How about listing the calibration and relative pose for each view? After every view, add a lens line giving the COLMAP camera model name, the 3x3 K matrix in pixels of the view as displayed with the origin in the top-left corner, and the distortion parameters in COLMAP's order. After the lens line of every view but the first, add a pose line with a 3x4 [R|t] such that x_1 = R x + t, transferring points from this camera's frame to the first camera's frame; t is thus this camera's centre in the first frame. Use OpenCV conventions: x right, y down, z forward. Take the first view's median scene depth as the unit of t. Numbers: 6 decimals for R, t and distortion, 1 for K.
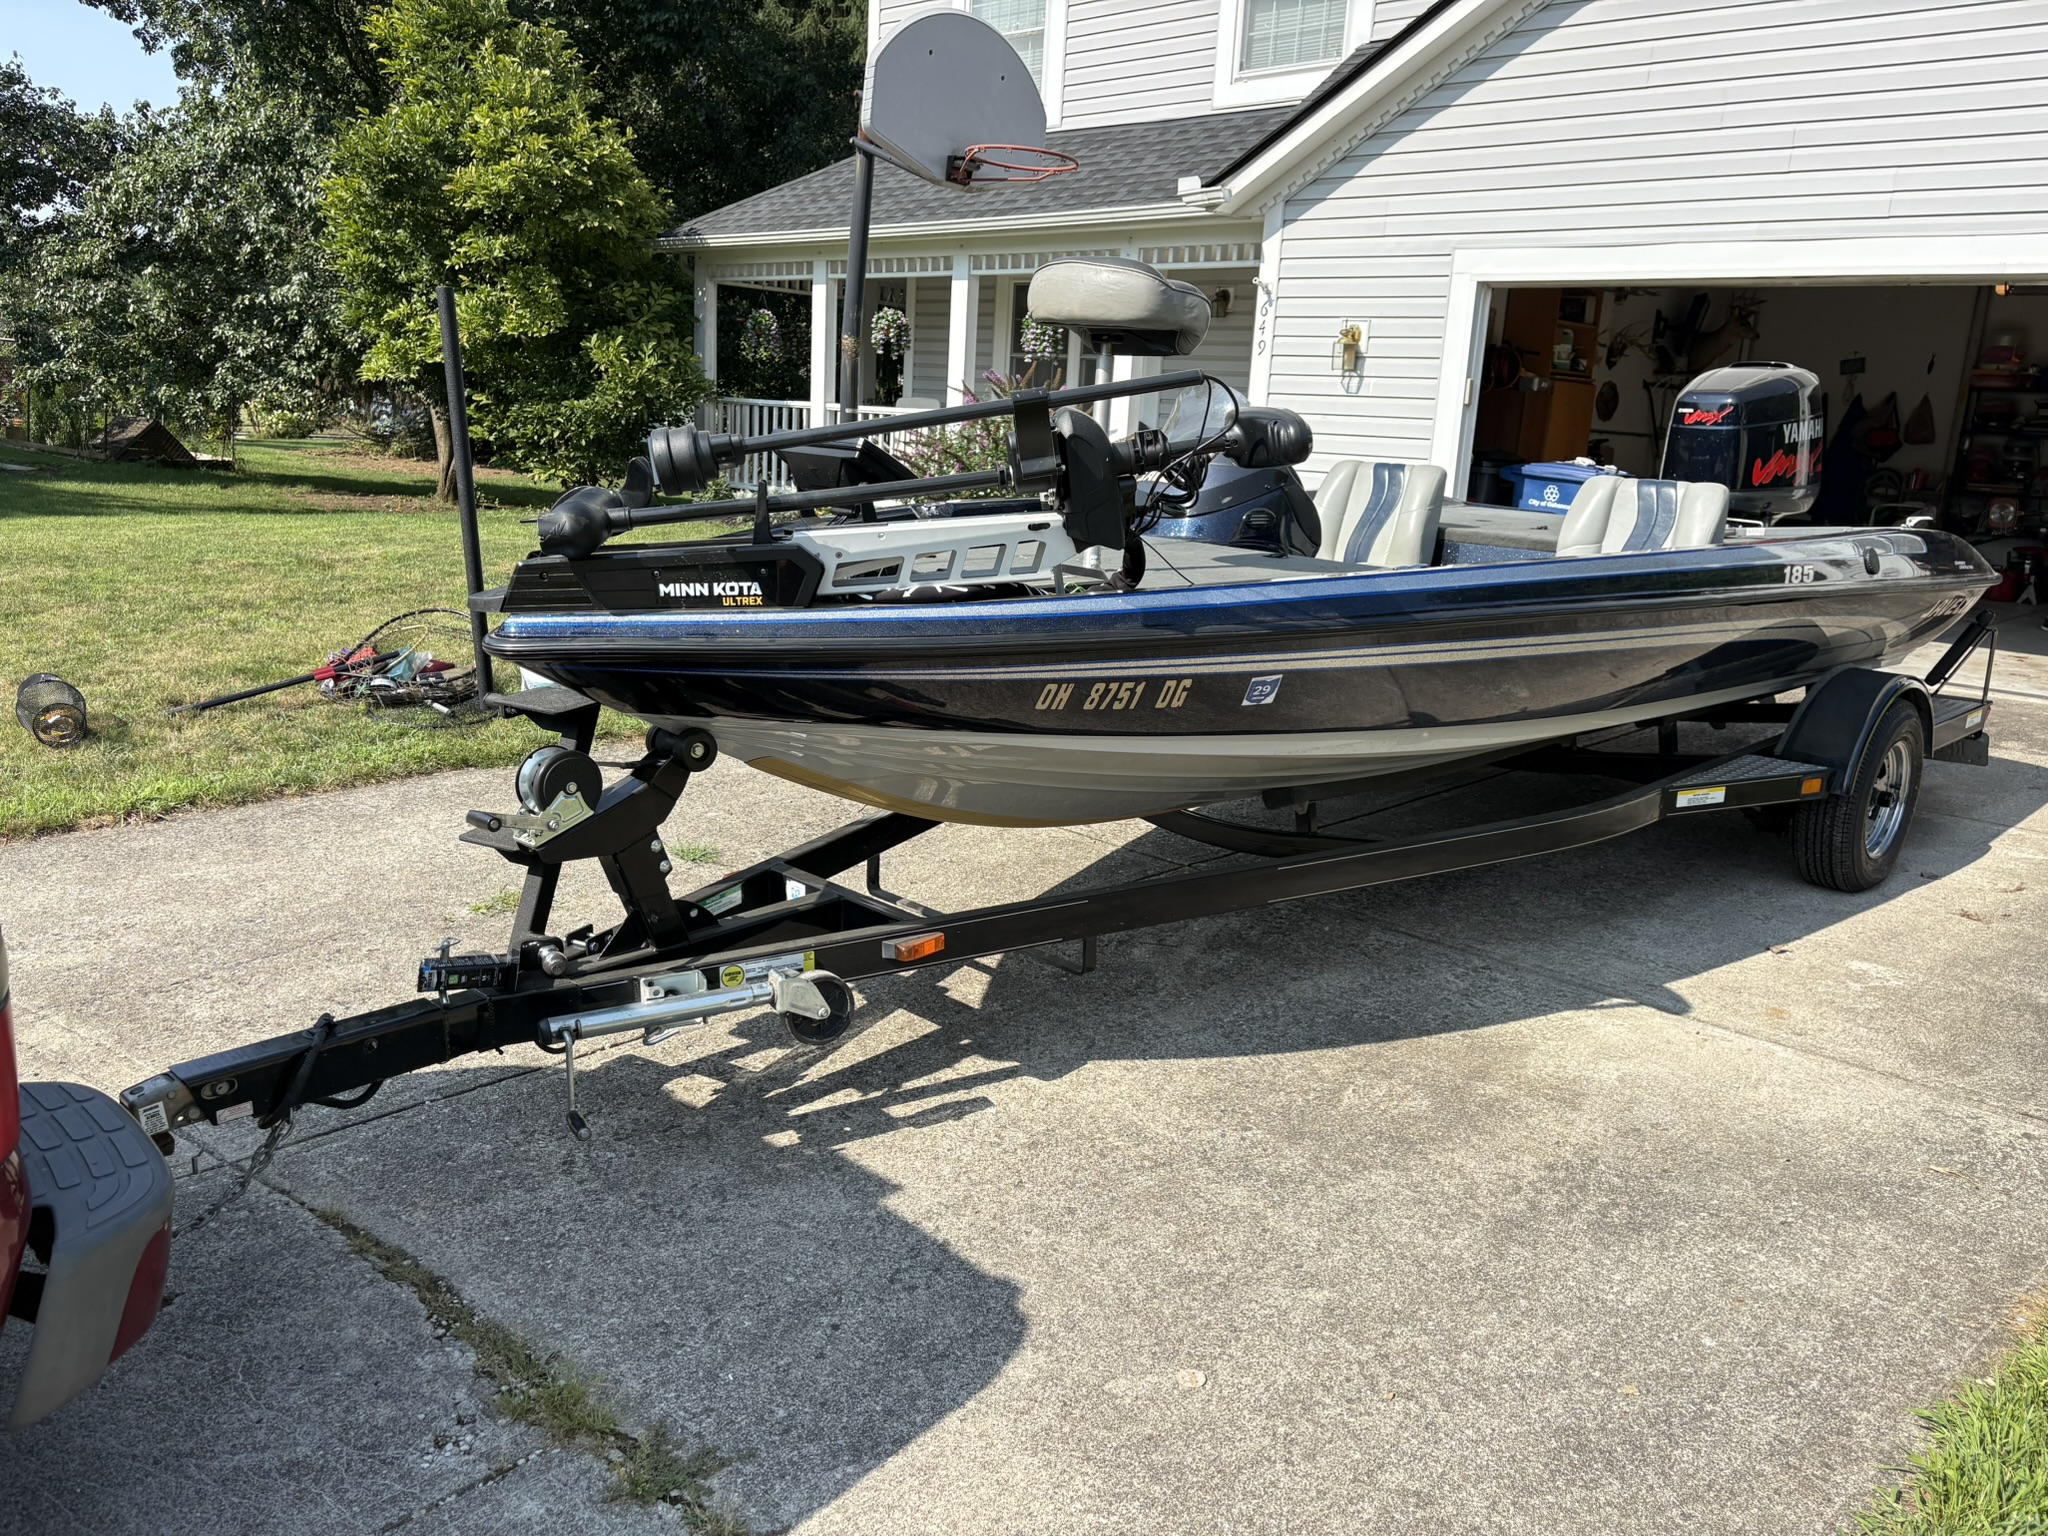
lens RADIAL K [[1566.7, 0, 1024.0], [0, 1566.7, 768.0], [0, 0, 1]] dist [0.038593, -0.041561]
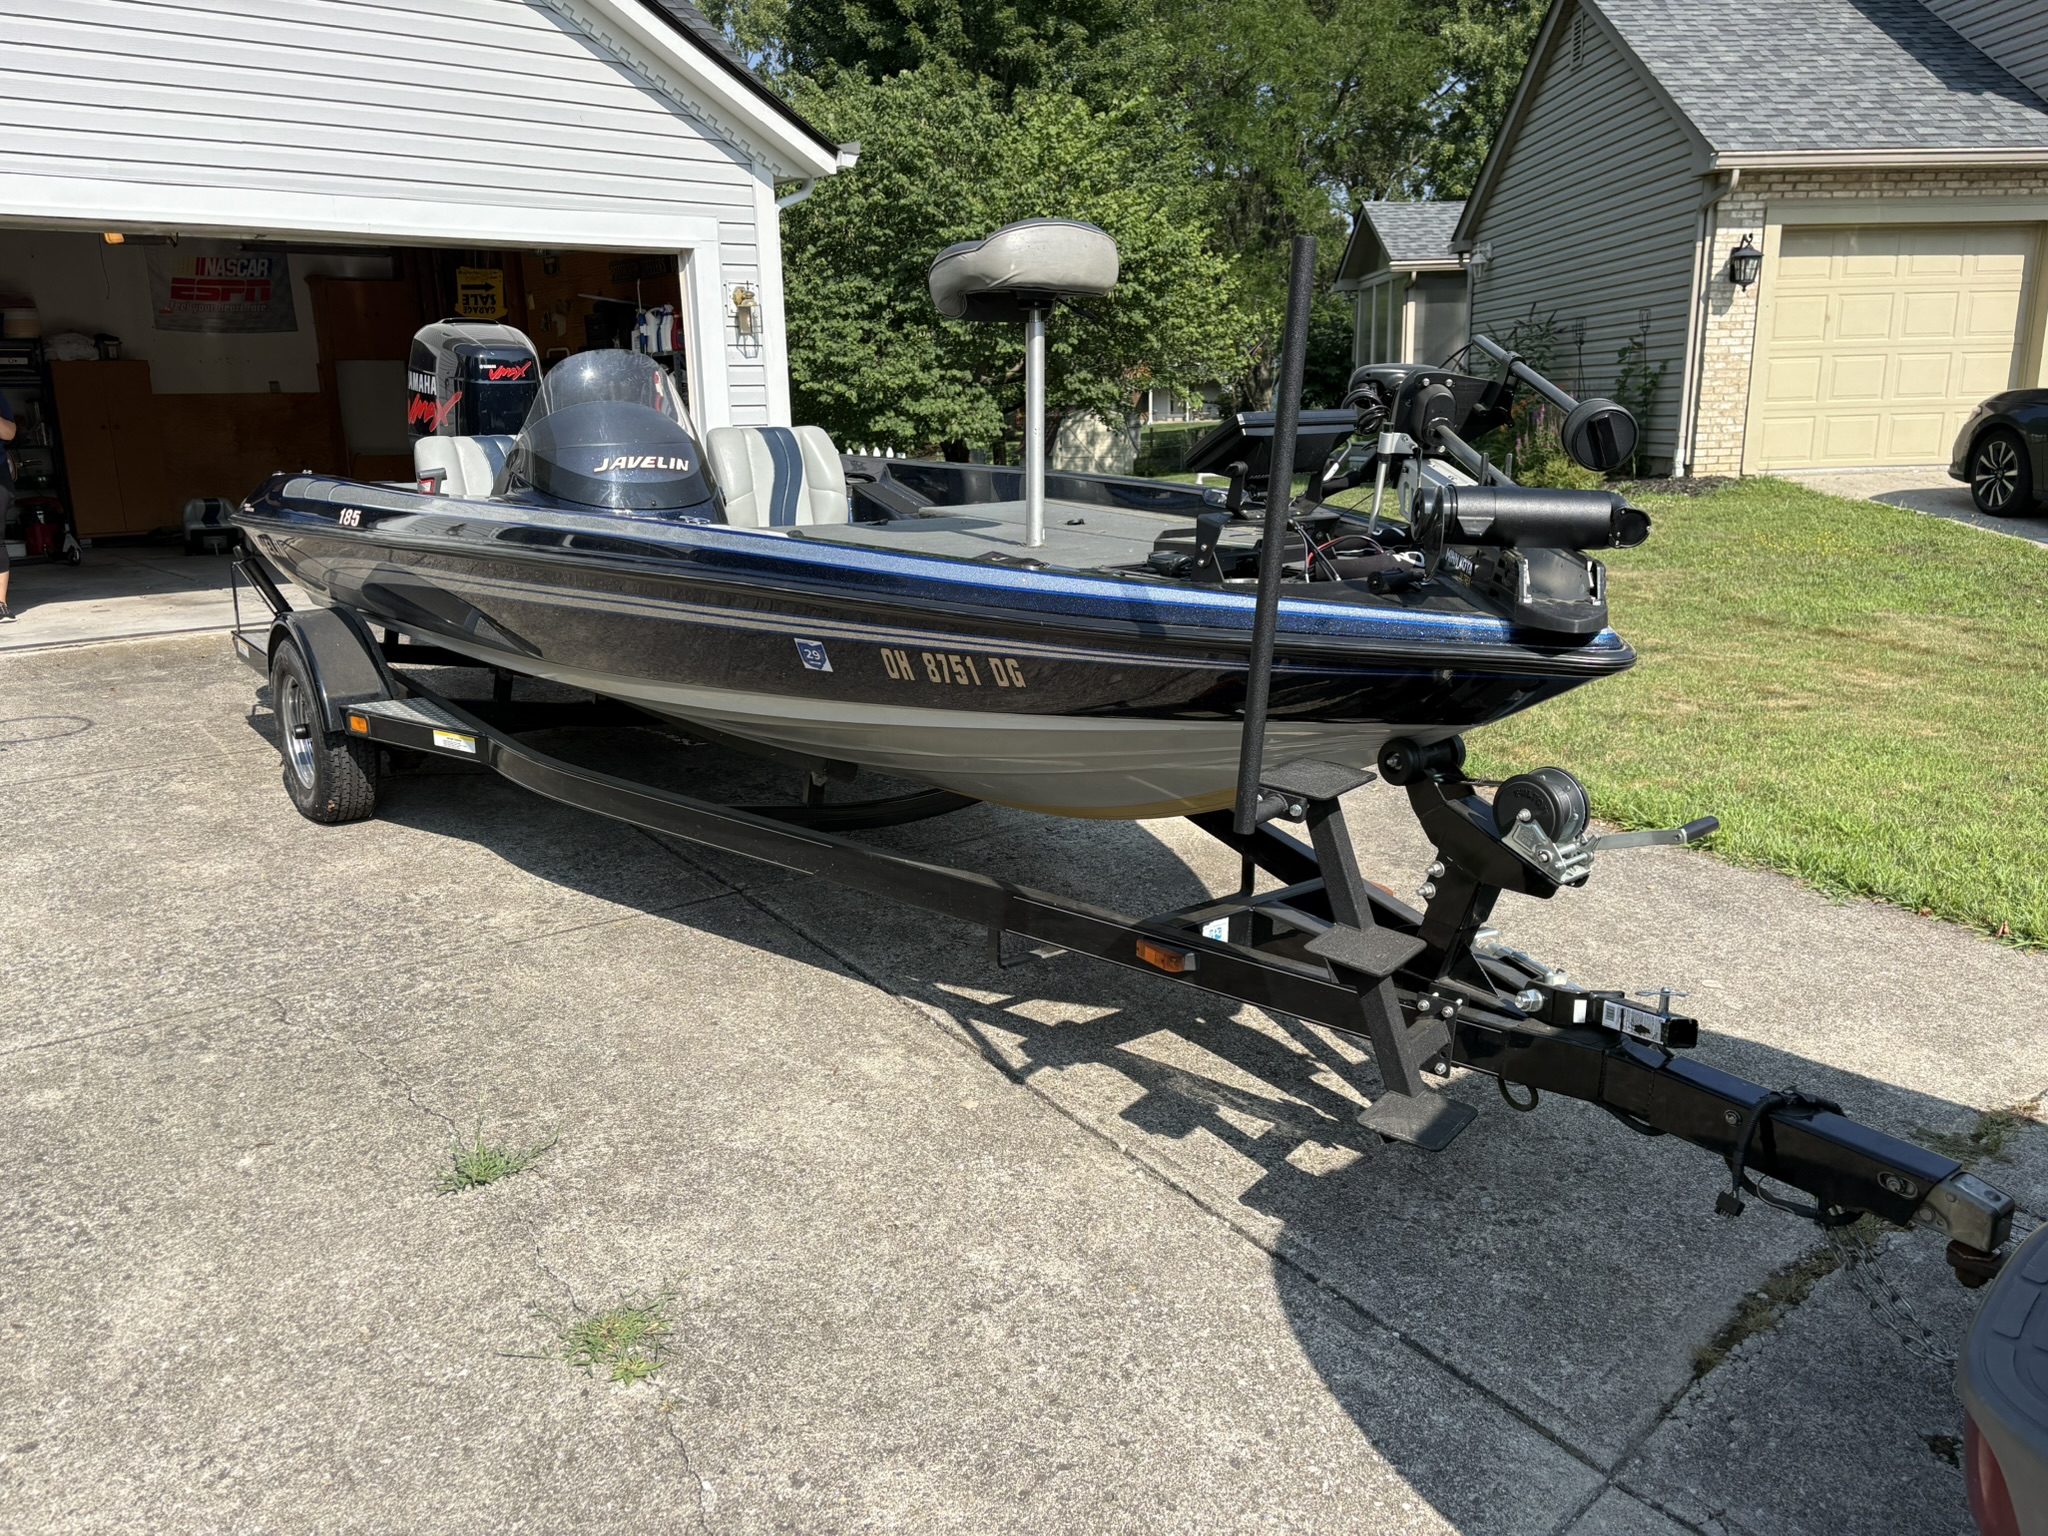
lens RADIAL K [[1566.7, 0, 1024.0], [0, 1566.7, 768.0], [0, 0, 1]] dist [0.038593, -0.041561]
pose [[0.124087, -0.275812, 0.953168, -0.854325], [0.244633, 0.939445, 0.239994, -0.215191], [-0.961643, 0.203396, 0.184046, 0.805122]]
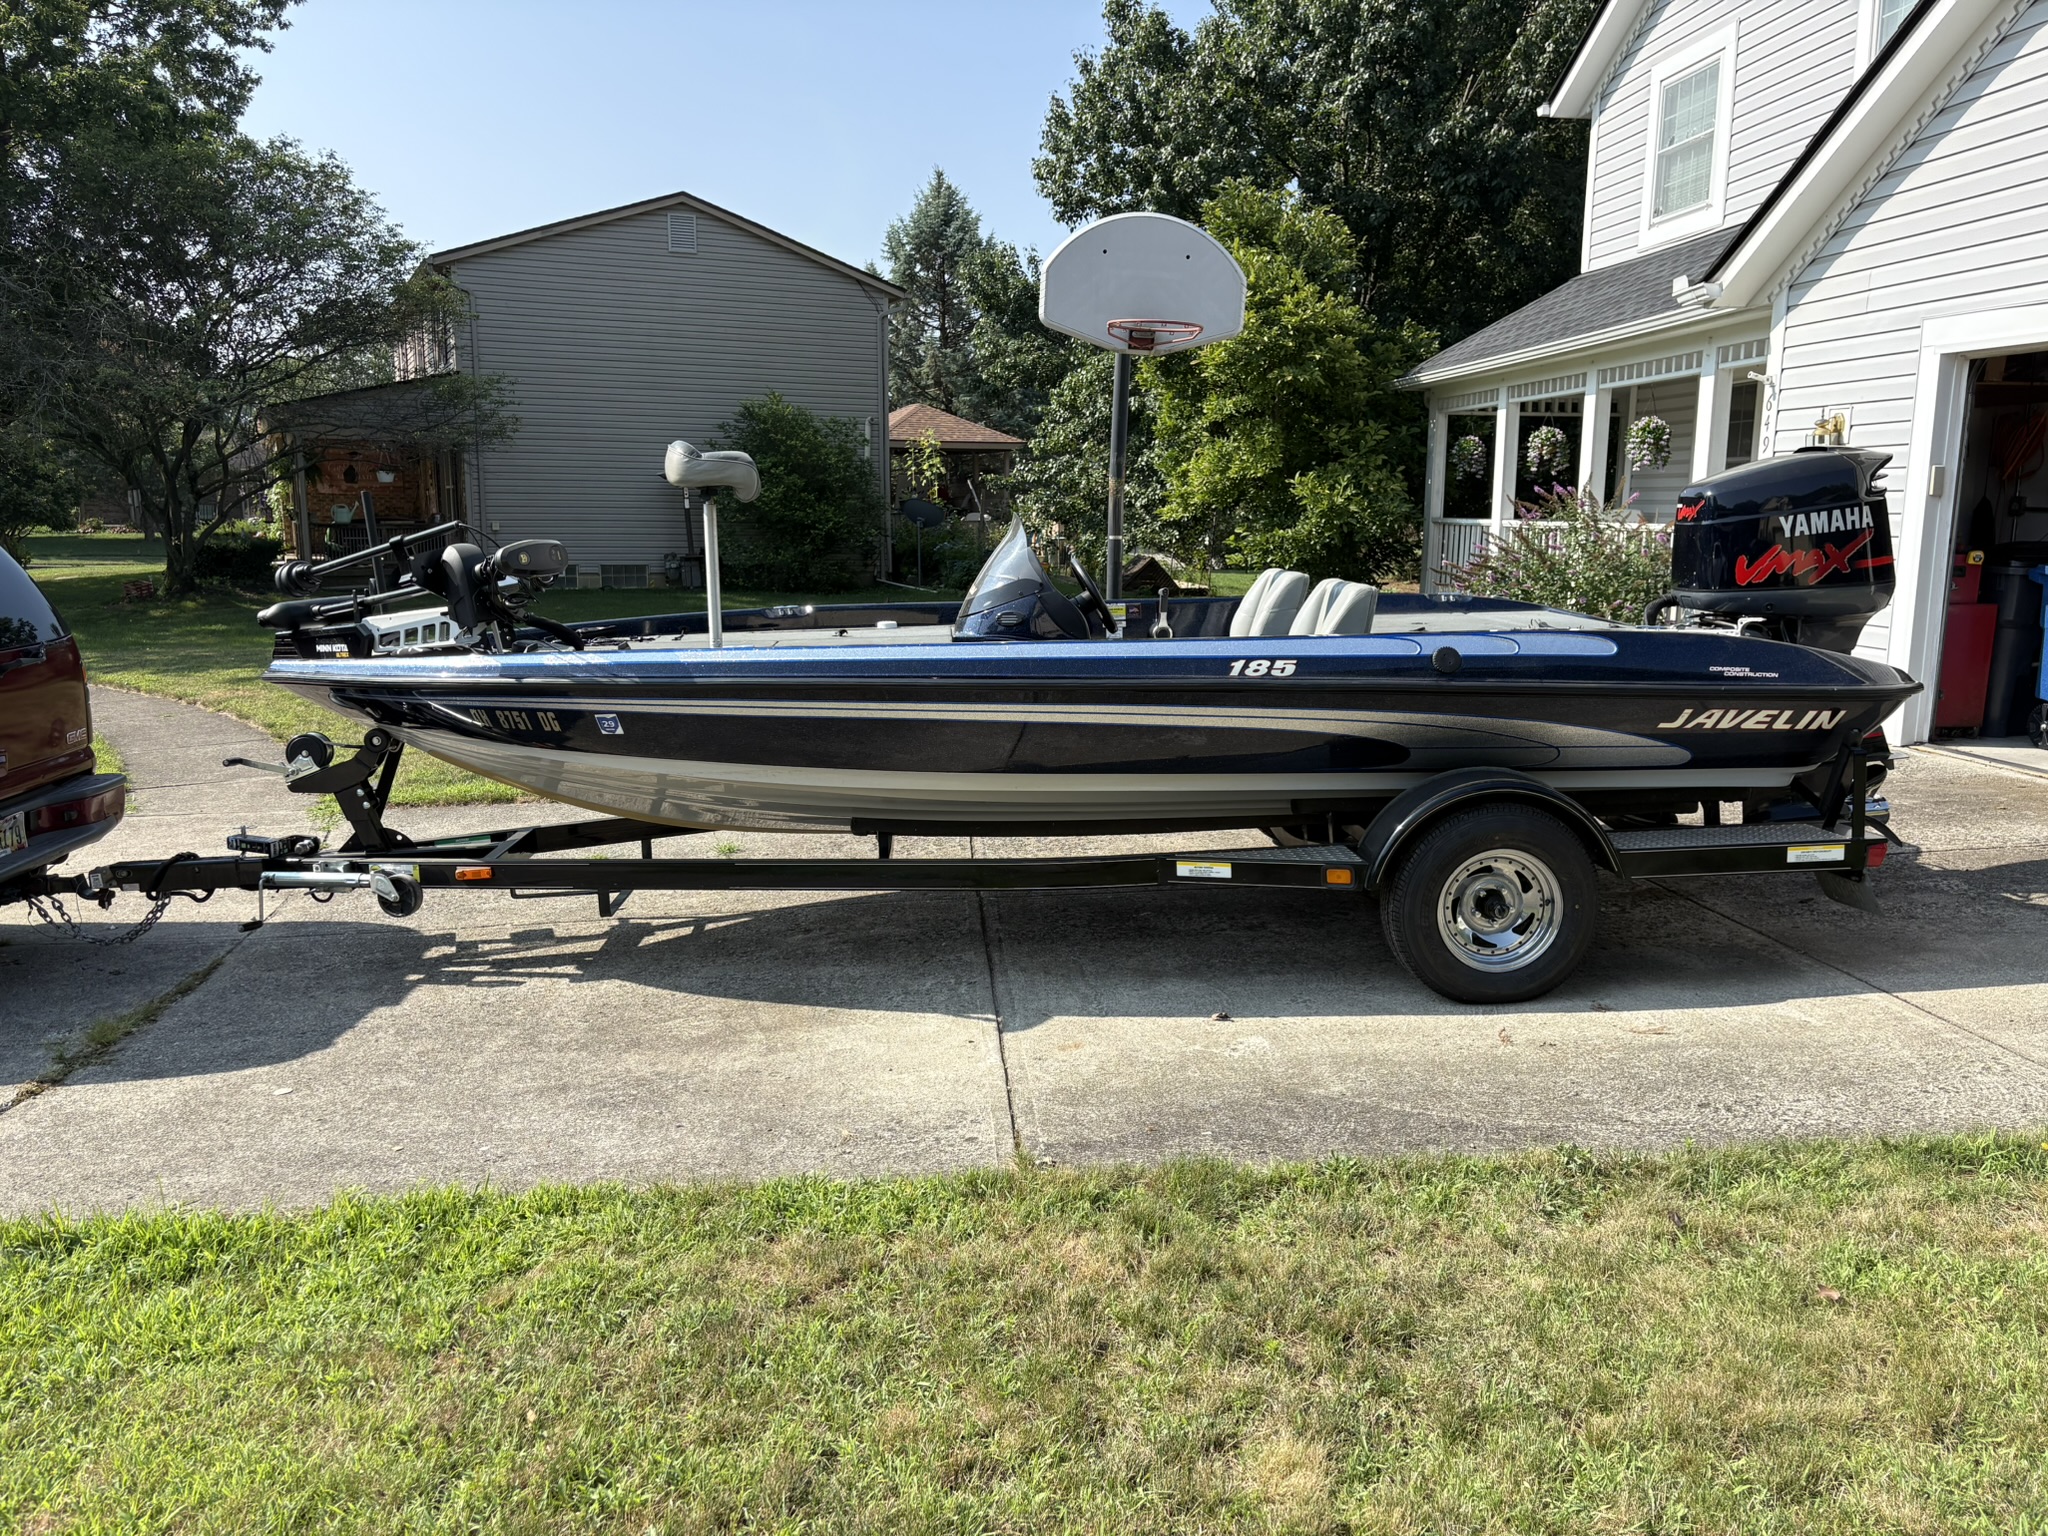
lens RADIAL K [[1566.7, 0, 1024.0], [0, 1566.7, 768.0], [0, 0, 1]] dist [0.038593, -0.041561]
pose [[0.748702, 0.060205, -0.660168, 1.134812], [-0.110457, 0.993275, -0.034687, 0.000007], [0.653640, 0.098891, 0.750317, 0.112317]]
